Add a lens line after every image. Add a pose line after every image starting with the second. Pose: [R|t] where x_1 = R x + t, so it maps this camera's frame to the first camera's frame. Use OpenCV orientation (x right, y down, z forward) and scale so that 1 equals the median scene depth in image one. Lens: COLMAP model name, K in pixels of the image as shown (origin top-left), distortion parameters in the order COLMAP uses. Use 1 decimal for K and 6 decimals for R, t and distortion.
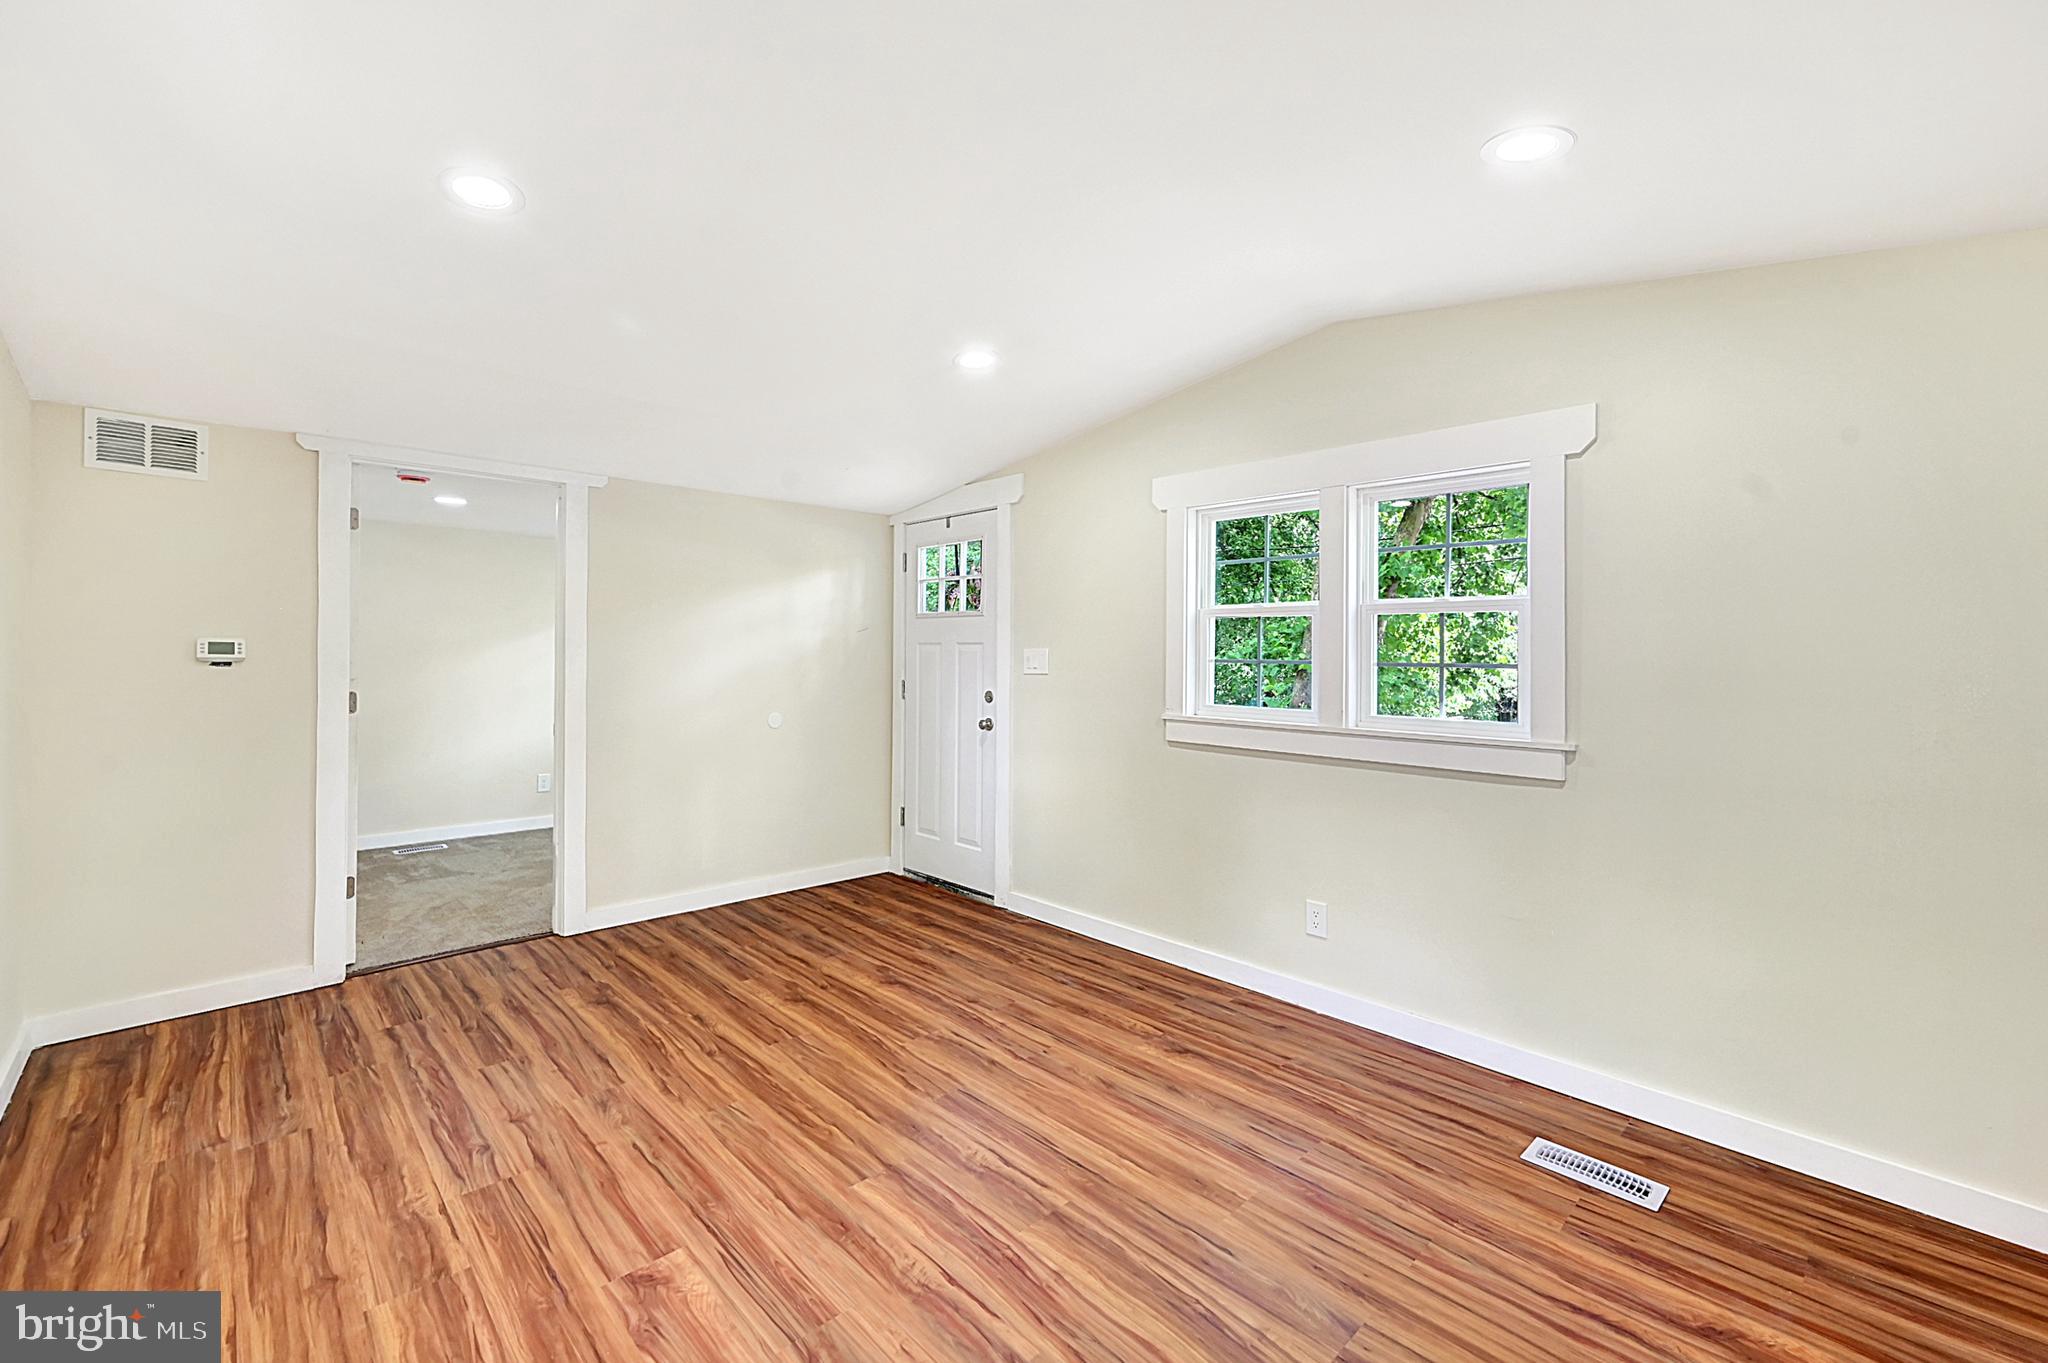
lens RADIAL K [[839.8, 0, 1022.9], [0, 839.8, 666.2], [0, 0, 1]] dist [-0.003044, -0.000008]
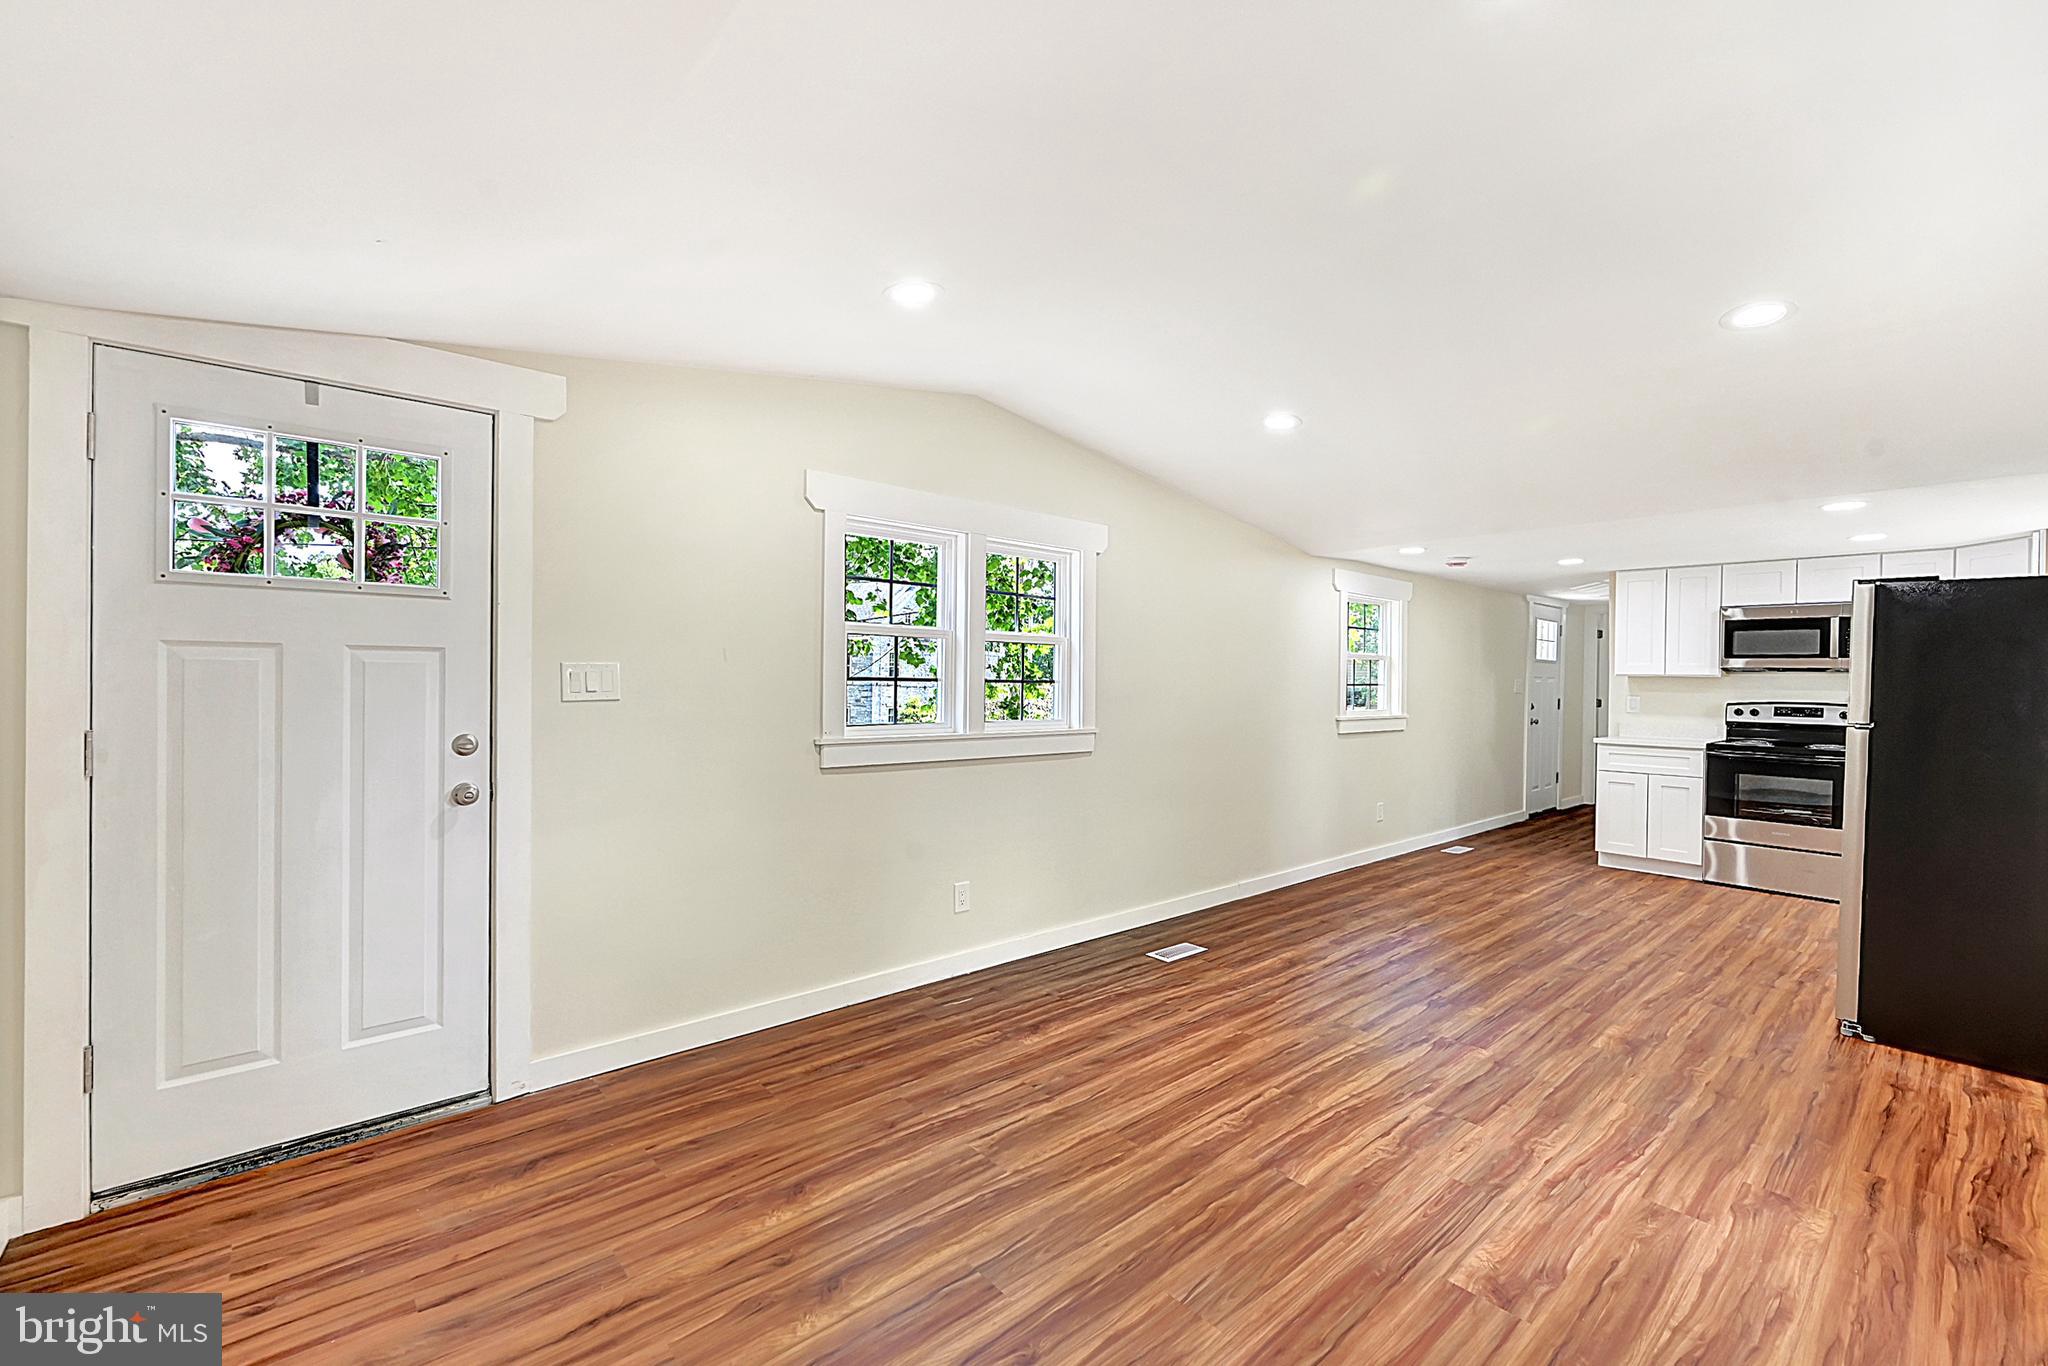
lens RADIAL K [[839.8, 0, 1022.9], [0, 839.8, 667.7], [0, 0, 1]] dist [-0.003044, -0.000008]
pose [[0.057430, 0.004277, 0.998340, -1.102665], [0.002918, 0.999986, -0.004452, -0.025561], [-0.998345, 0.003169, 0.057417, 1.108970]]
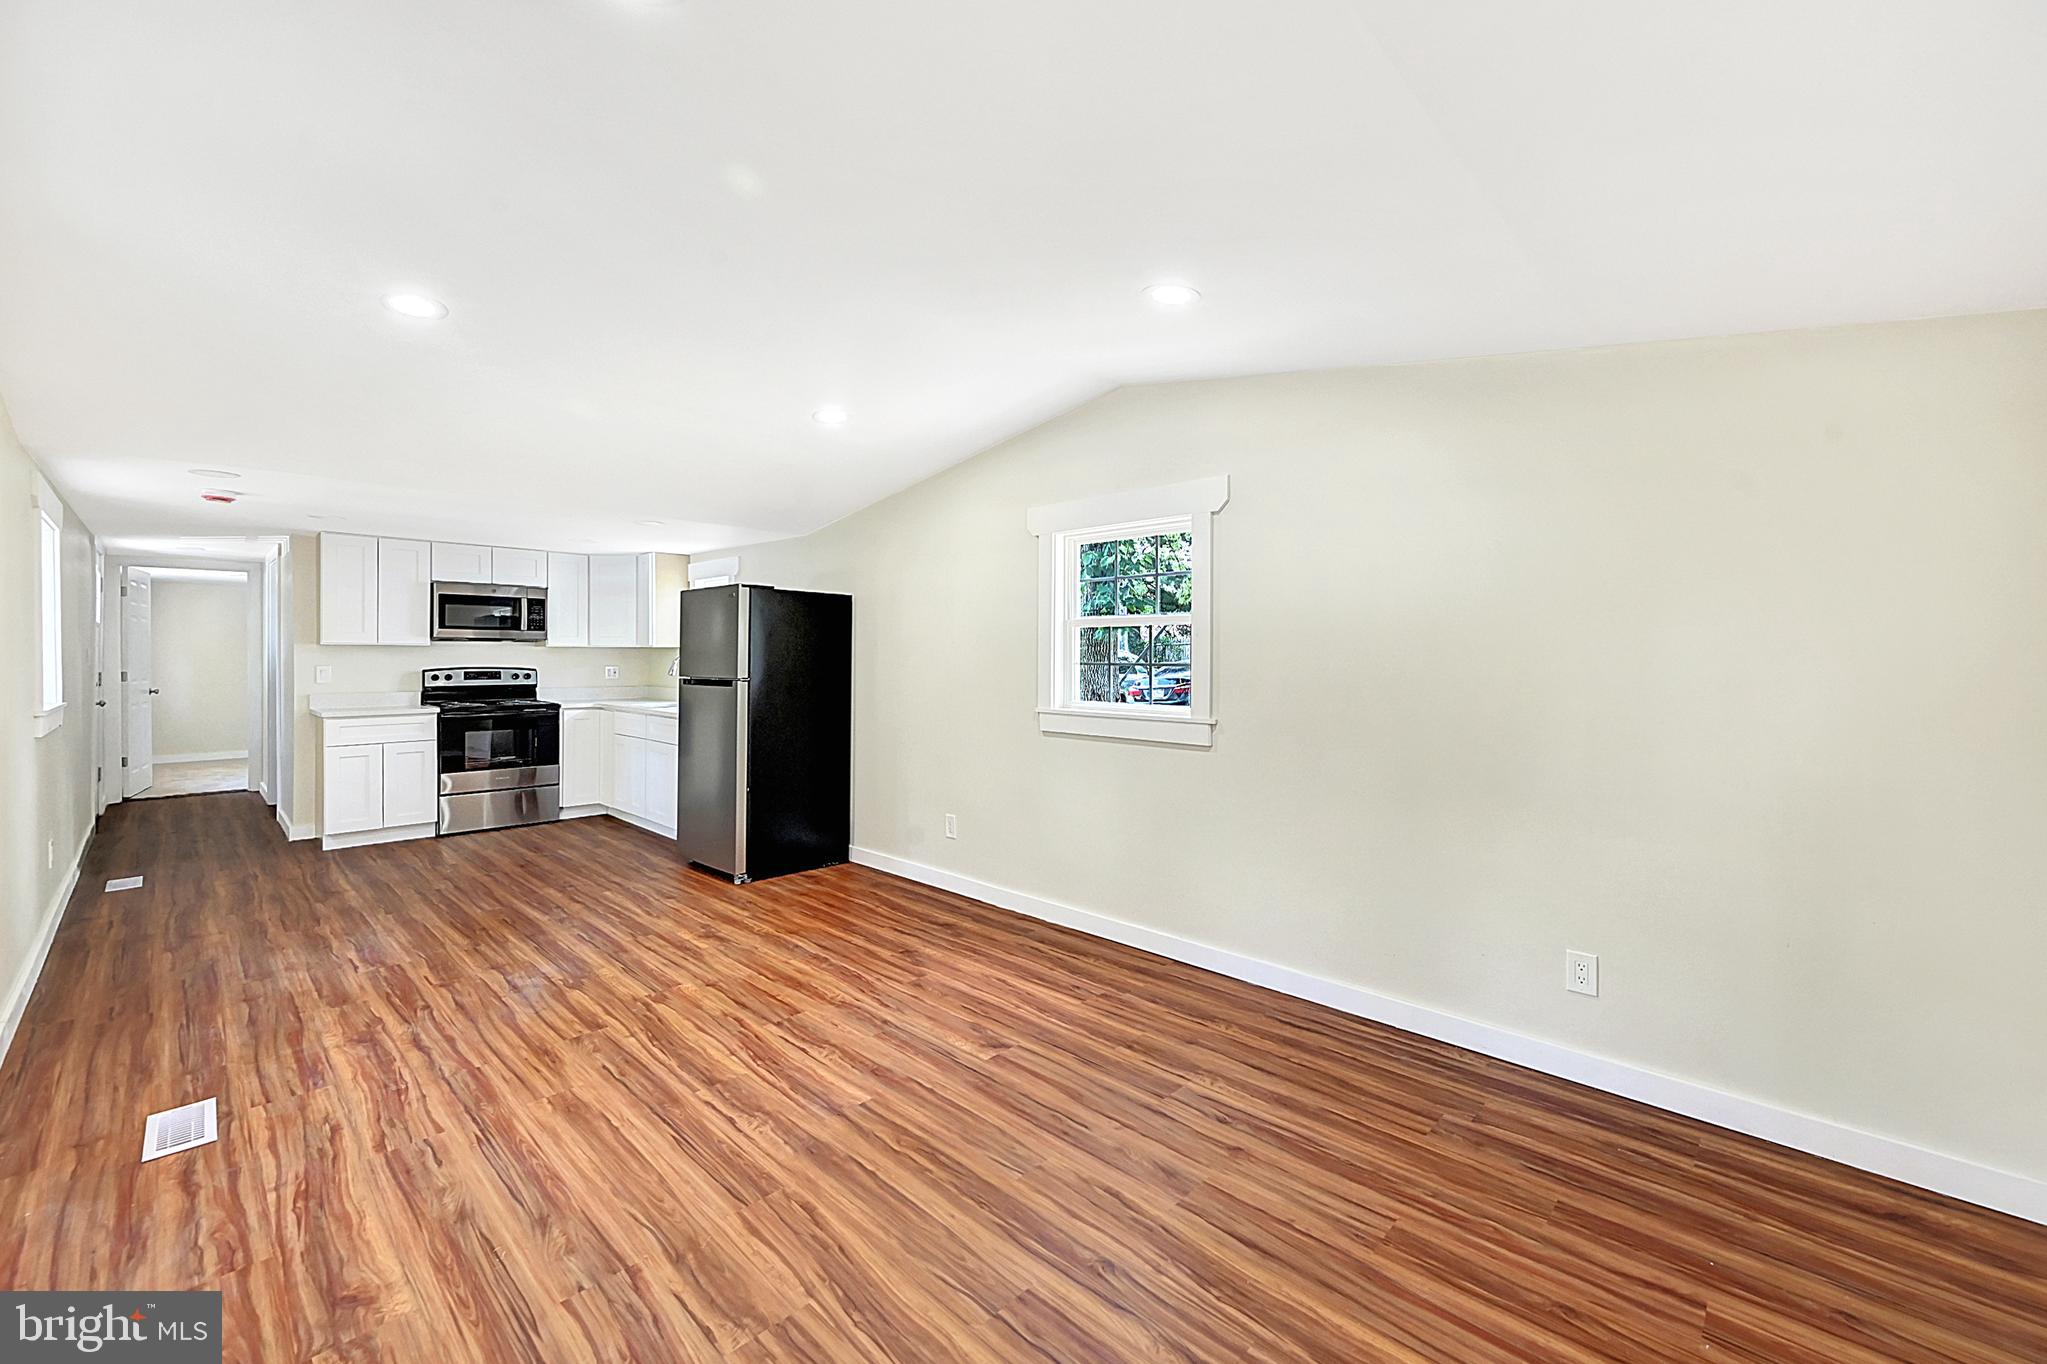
lens RADIAL K [[839.4, 0, 1022.4], [0, 839.4, 666.7], [0, 0, 1]] dist [-0.003044, -0.000008]
pose [[-0.999447, -0.009022, -0.032020, -0.321510], [-0.009880, 0.999594, 0.026736, -0.024169], [0.031766, 0.027038, -0.999130, 1.876152]]
